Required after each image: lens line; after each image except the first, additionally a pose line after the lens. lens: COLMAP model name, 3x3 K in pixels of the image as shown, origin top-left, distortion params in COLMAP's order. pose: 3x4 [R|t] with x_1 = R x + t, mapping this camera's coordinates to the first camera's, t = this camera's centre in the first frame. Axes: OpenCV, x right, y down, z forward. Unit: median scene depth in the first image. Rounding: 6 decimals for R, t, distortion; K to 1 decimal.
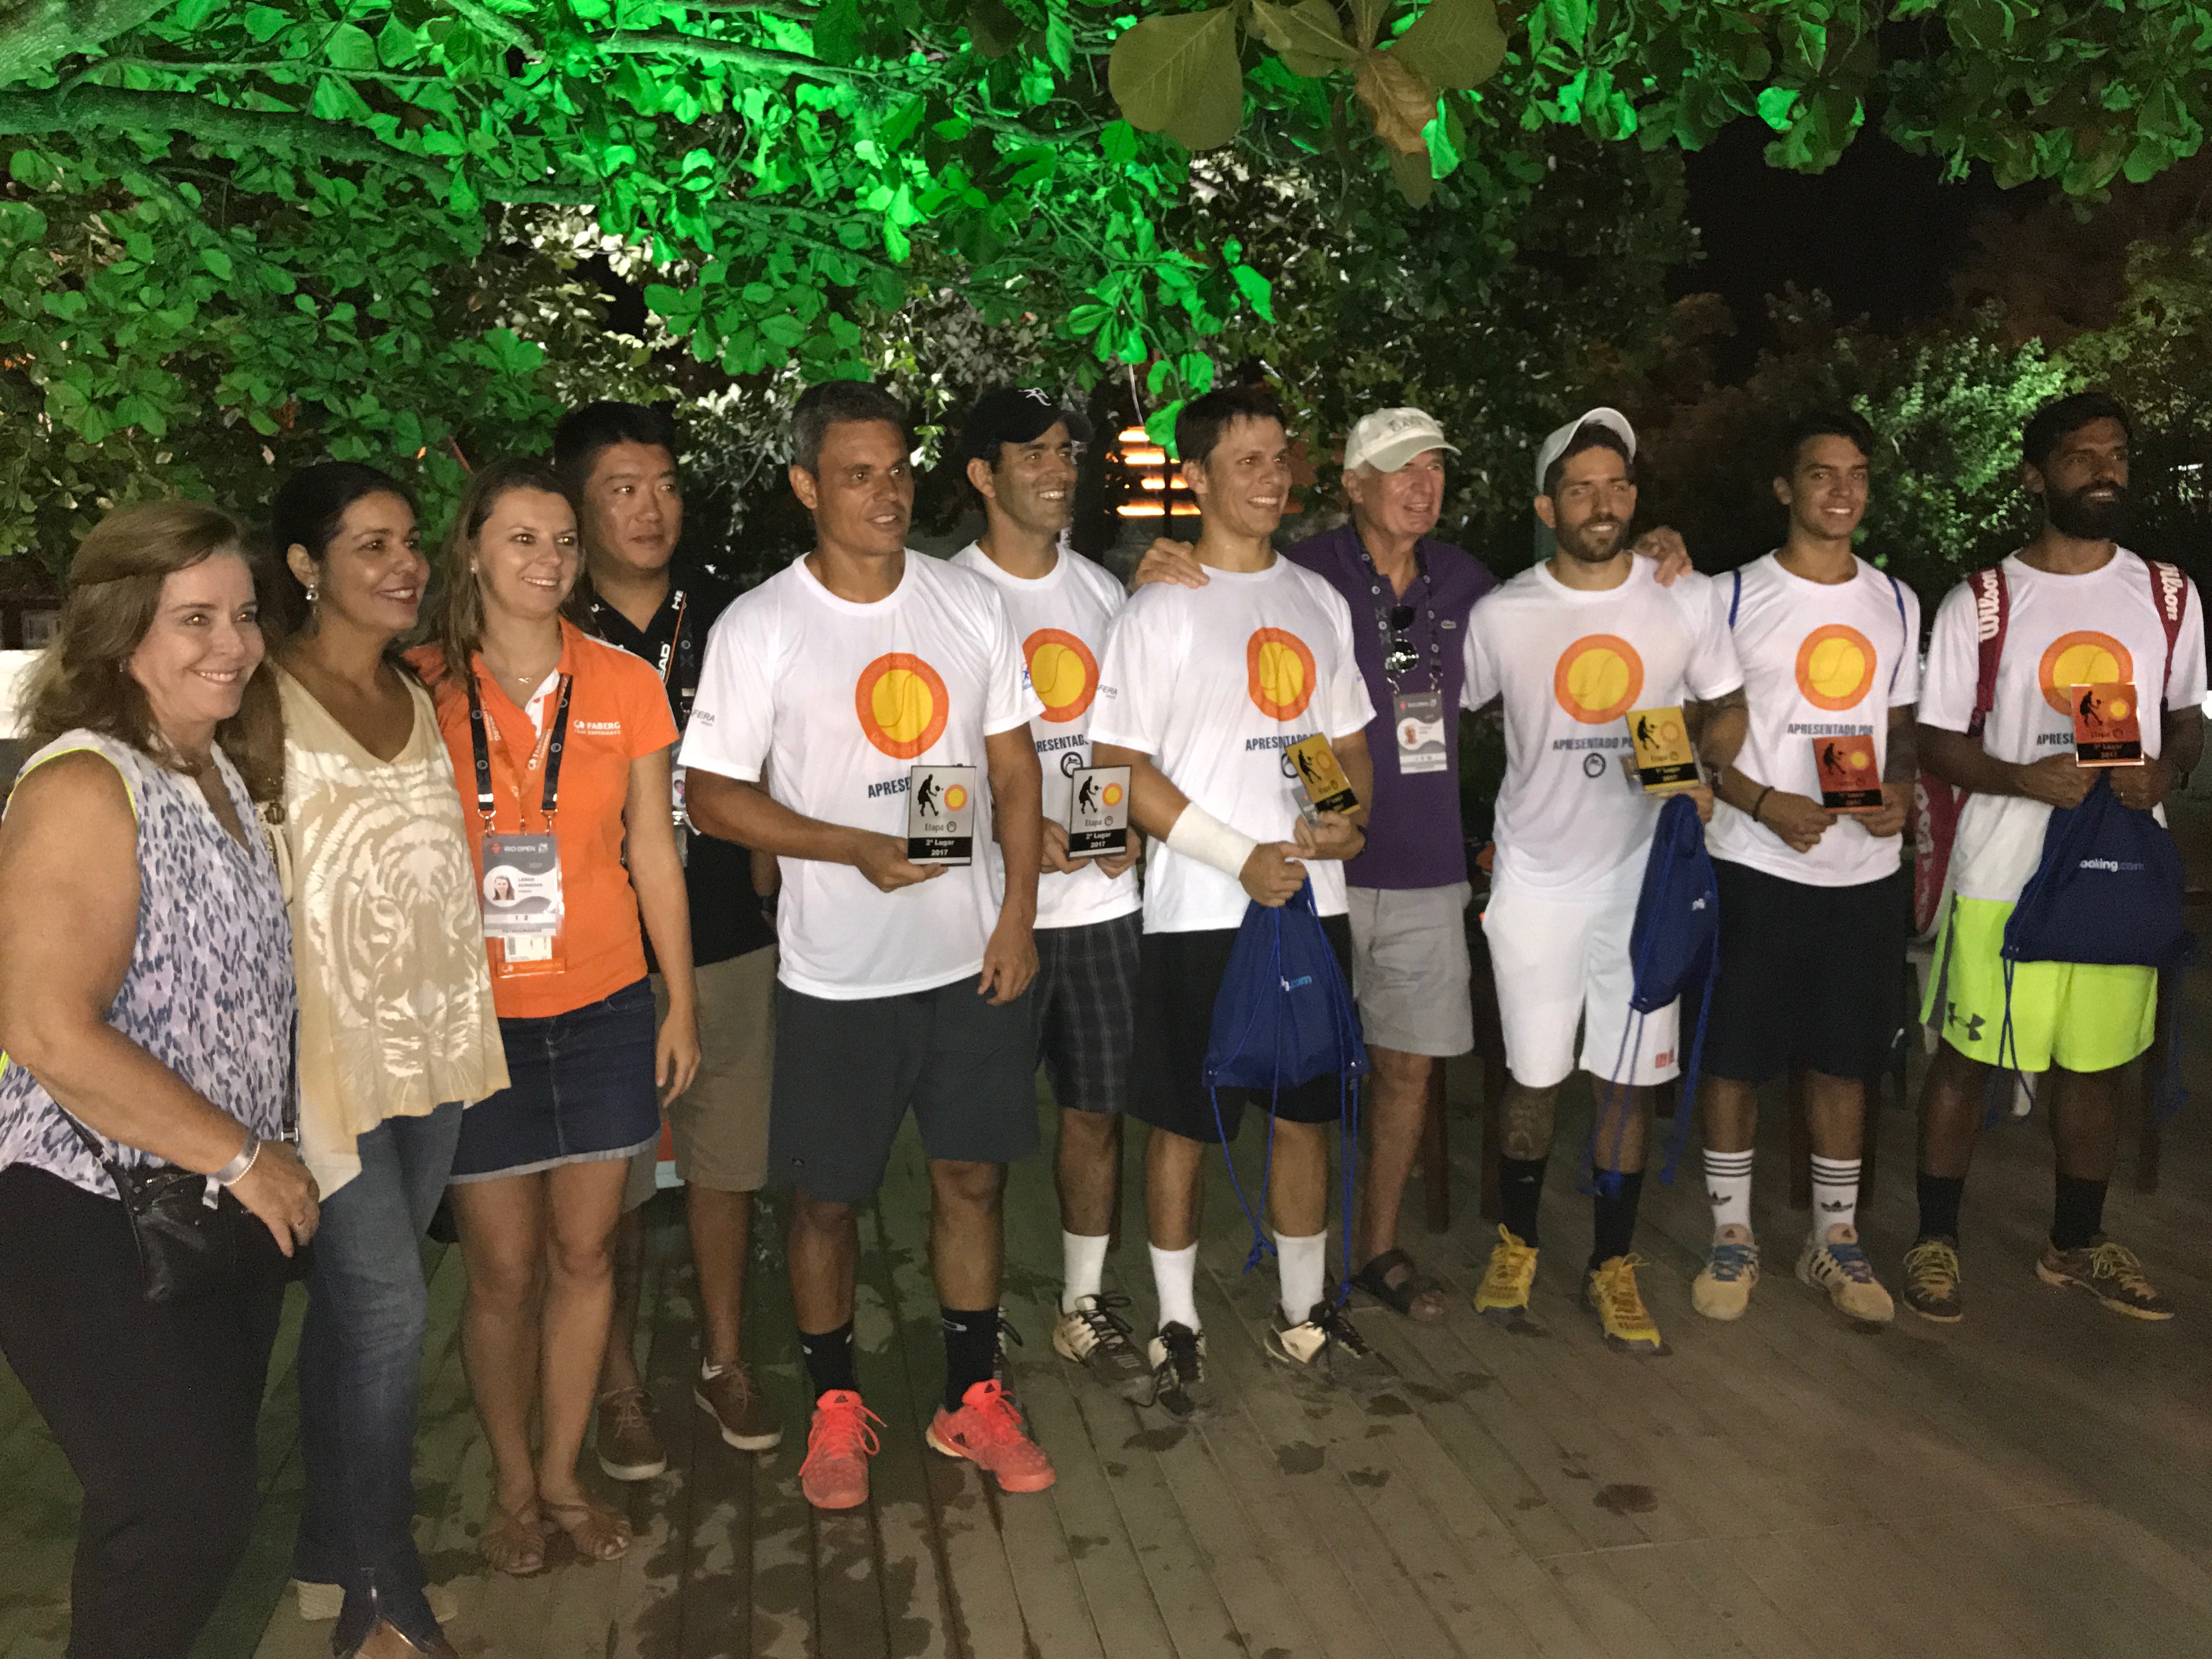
lens RADIAL K [[2014.3, 0, 1106.0], [0, 2014.3, 829.5], [0, 0, 1]] dist [0.025194, 0.013425]
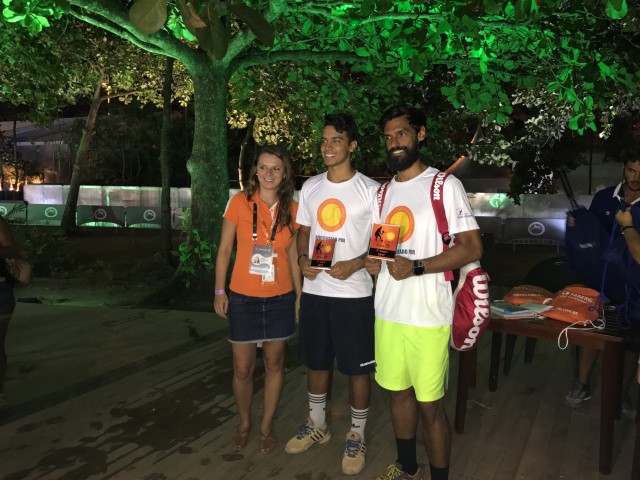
lens RADIAL K [[582.8, 0, 320.0], [0, 582.8, 240.0], [0, 0, 1]] dist [0.025194, 0.013425]
pose [[0.796387, 0.074870, -0.600135, 0.201876], [-0.082365, 0.996489, 0.015018, -0.015507], [0.599153, 0.037470, 0.799757, 0.112414]]
